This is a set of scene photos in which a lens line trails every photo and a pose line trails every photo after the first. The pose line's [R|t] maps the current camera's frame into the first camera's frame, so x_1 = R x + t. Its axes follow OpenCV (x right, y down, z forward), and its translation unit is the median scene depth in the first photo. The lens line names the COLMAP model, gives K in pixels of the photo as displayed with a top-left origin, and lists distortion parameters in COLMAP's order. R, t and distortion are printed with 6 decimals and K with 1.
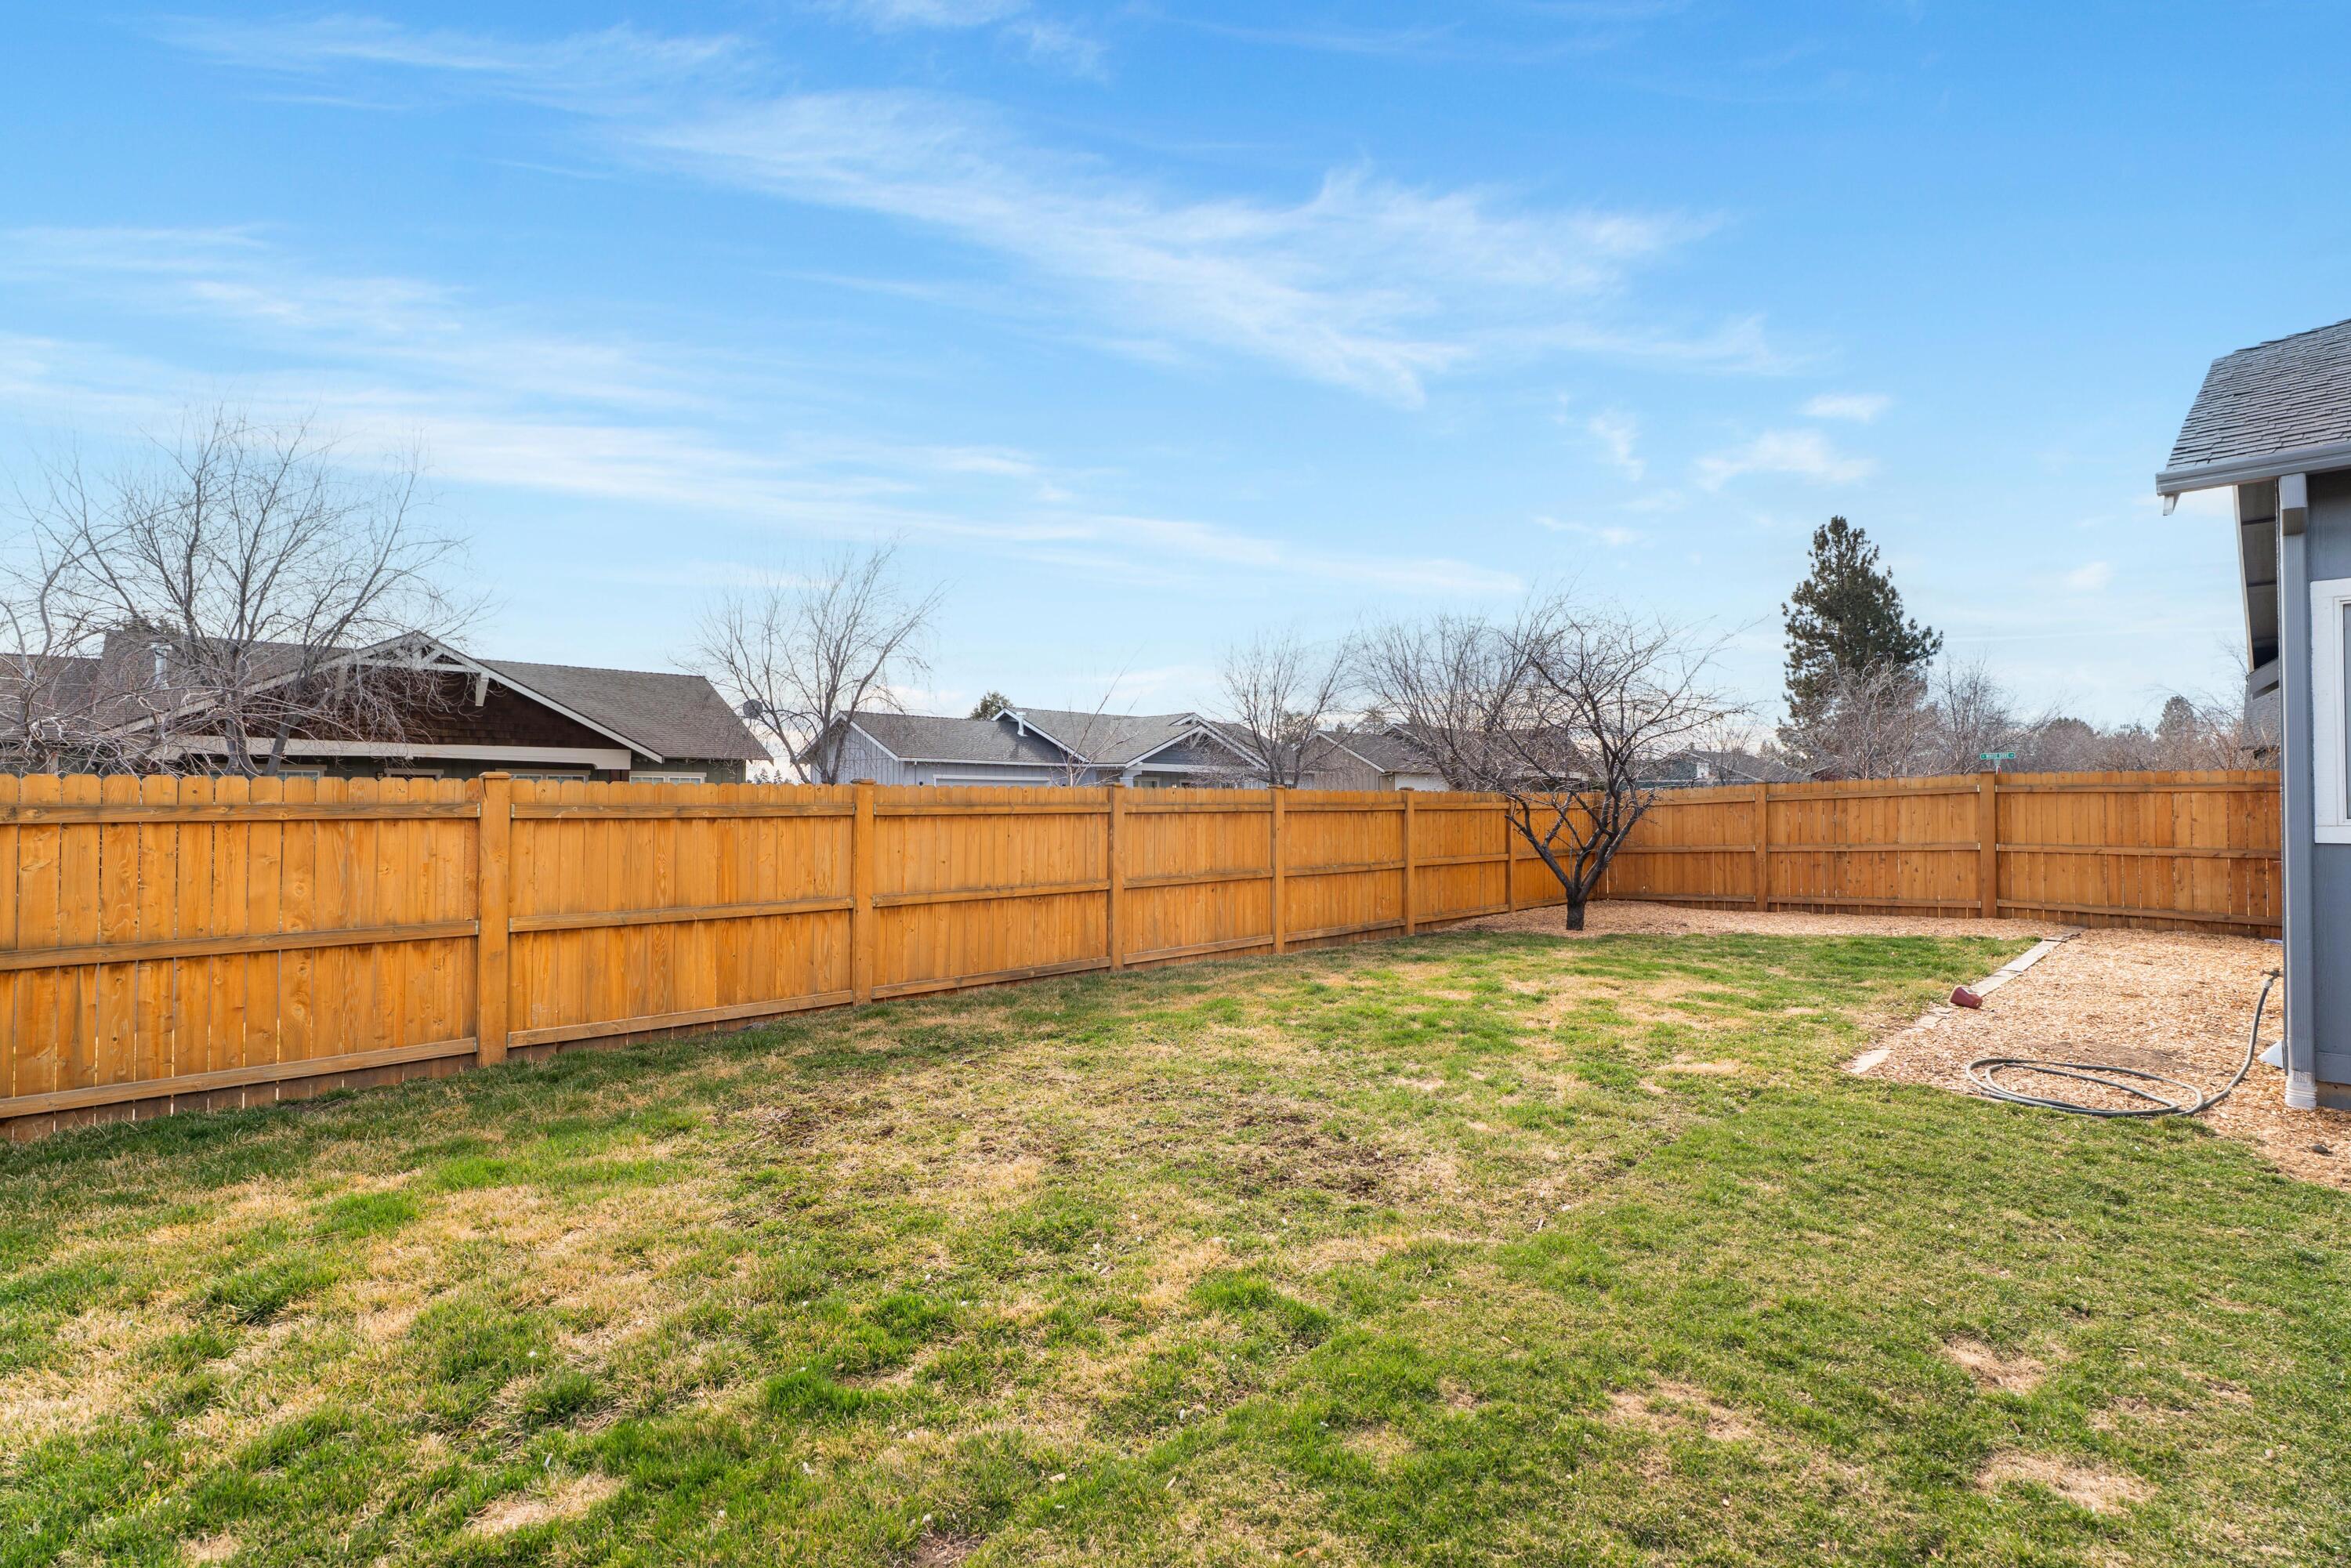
lens RADIAL K [[1051.1, 0, 1152.0], [0, 1051.1, 781.3], [0, 0, 1]] dist [-0.001466, -0.001310]
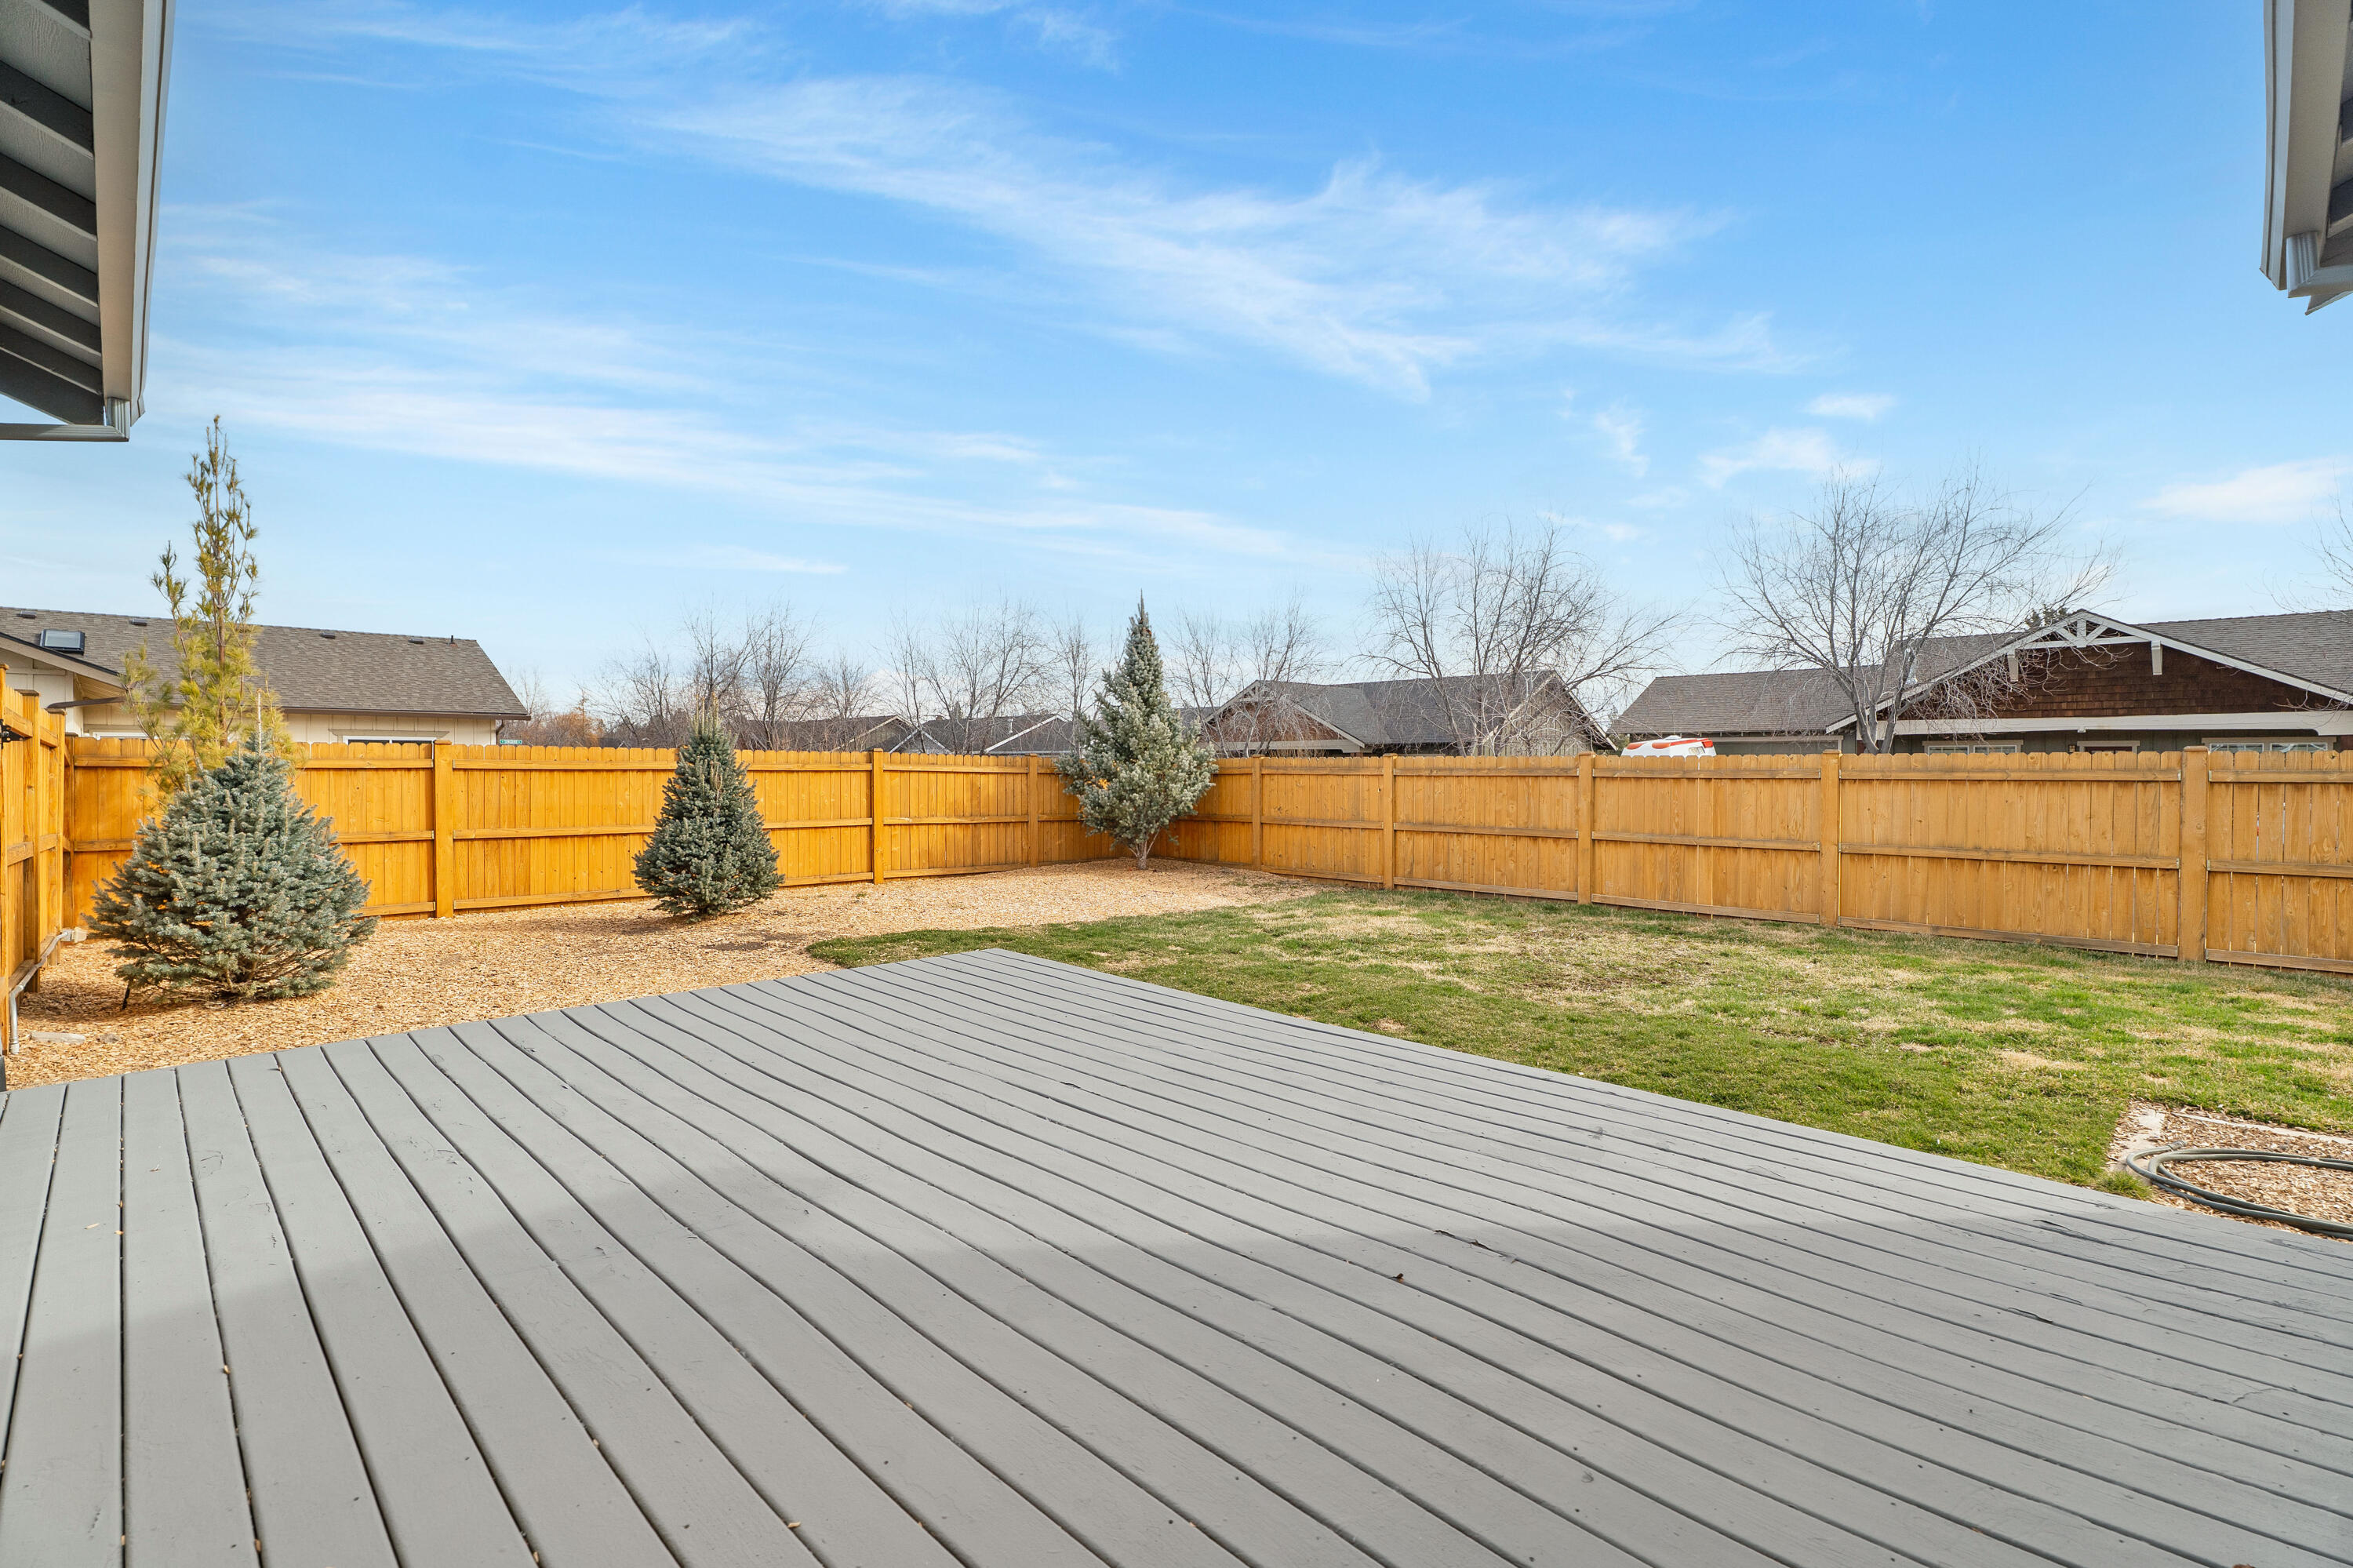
lens RADIAL K [[1052.1, 0, 1170.6], [0, 1052.1, 772.2], [0, 0, 1]] dist [-0.001466, -0.001310]
pose [[0.038500, 0.002543, -0.999255, 0.914832], [0.013643, 0.999902, 0.003070, 0.009561], [0.999165, -0.013751, 0.038462, 0.152744]]
